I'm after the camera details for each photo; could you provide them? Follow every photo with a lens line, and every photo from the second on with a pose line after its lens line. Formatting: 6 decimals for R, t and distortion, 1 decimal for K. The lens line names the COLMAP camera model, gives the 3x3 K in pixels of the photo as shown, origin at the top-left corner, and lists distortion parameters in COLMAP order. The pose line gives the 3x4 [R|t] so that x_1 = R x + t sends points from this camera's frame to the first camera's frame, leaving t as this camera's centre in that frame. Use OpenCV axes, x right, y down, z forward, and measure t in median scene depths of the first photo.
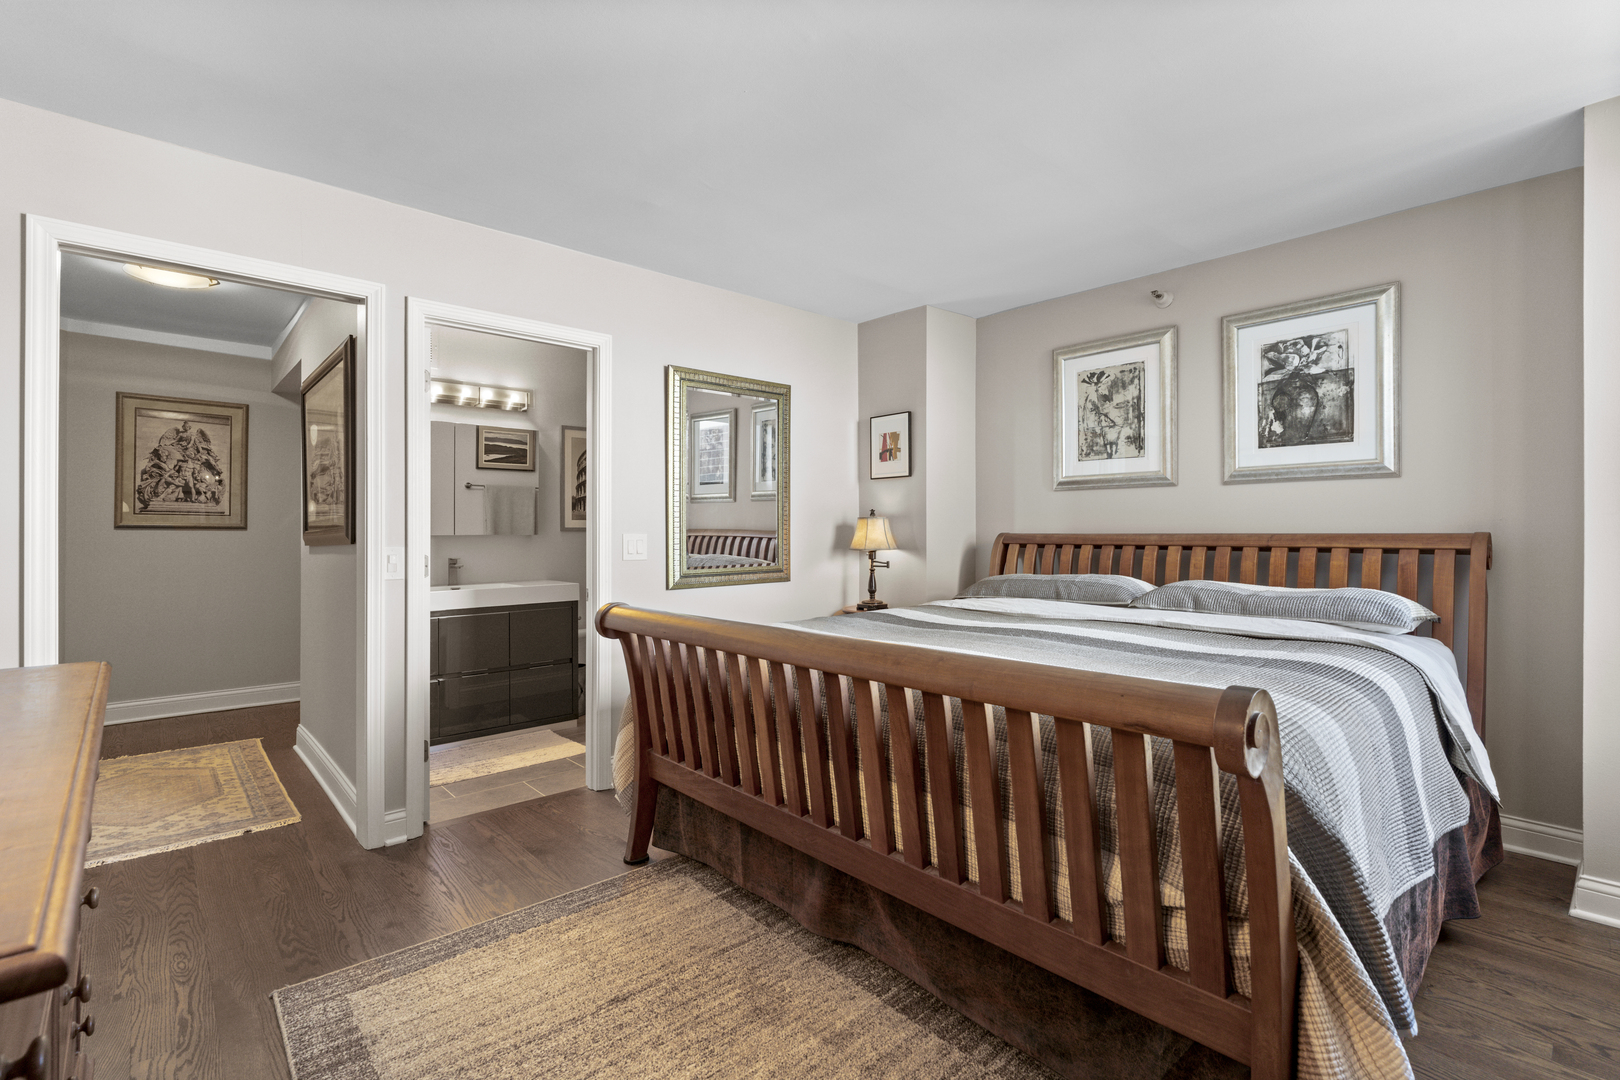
lens RADIAL K [[716.6, 0, 817.3], [0, 716.6, 535.2], [0, 0, 1]] dist [-0.001811, 0.000990]
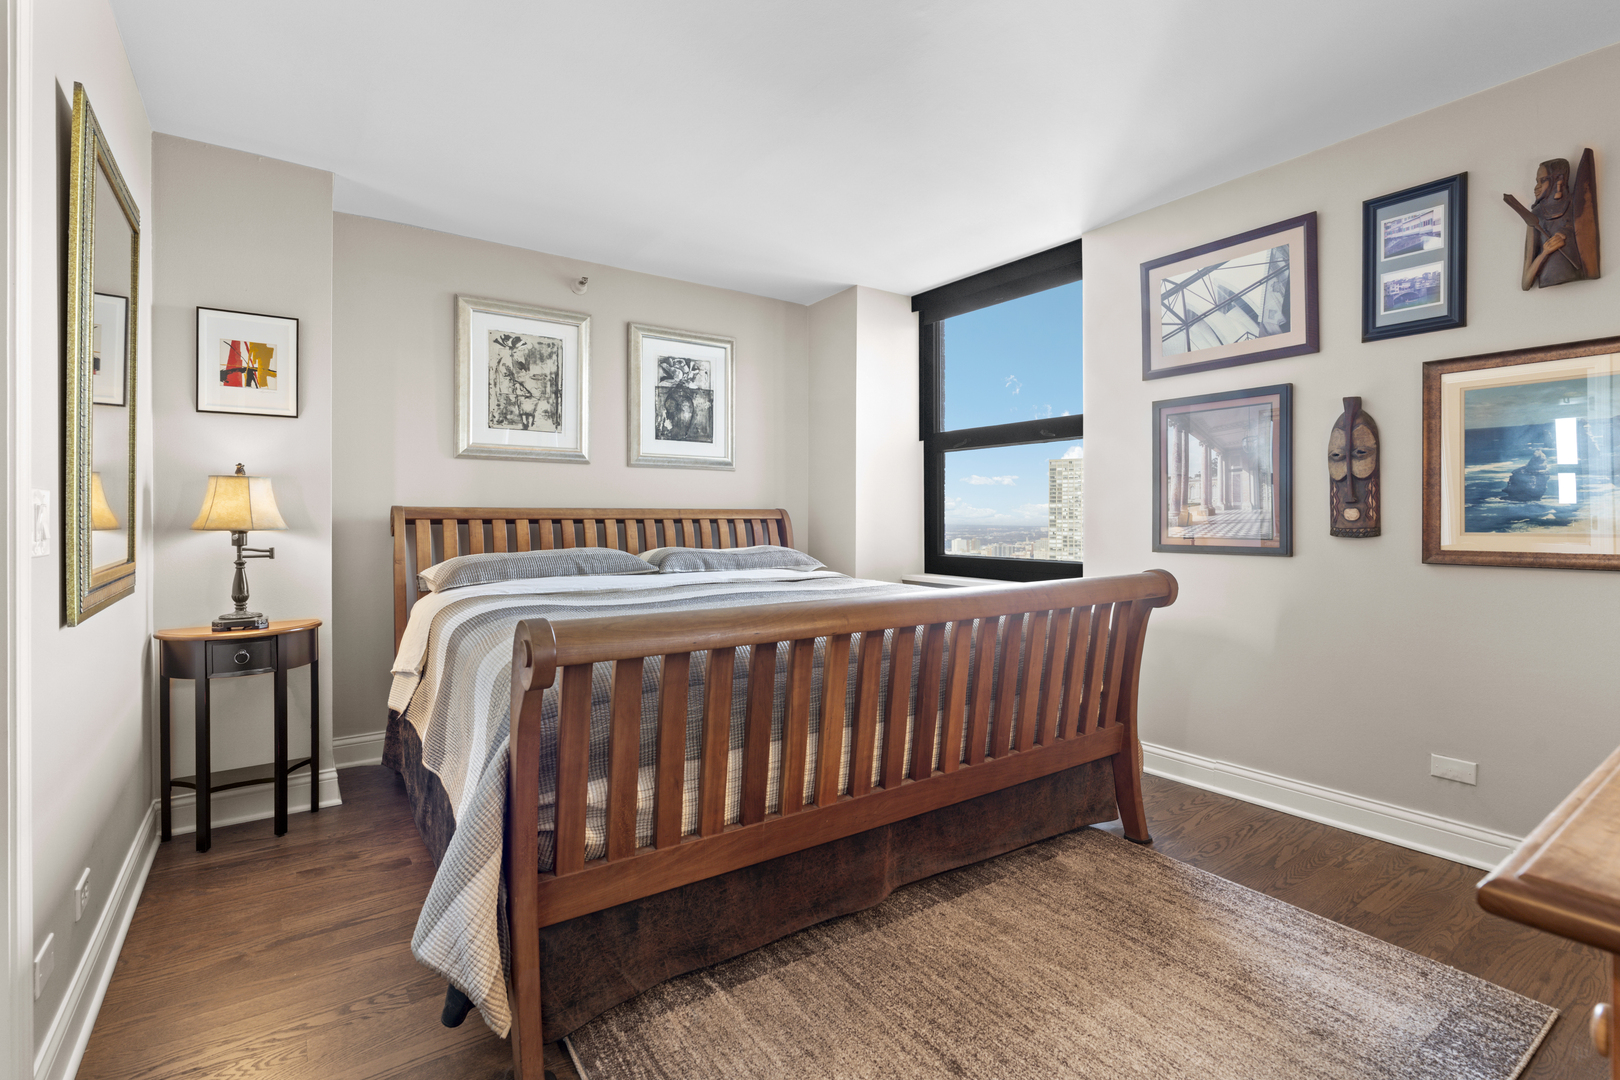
lens RADIAL K [[732.6, 0, 807.6], [0, 732.6, 527.5], [0, 0, 1]] dist [-0.002065, -0.000009]
pose [[0.161830, -0.013844, 0.986721, -0.520068], [0.002093, 0.999904, 0.013686, 0.012016], [-0.986816, -0.000149, 0.161844, 0.481528]]
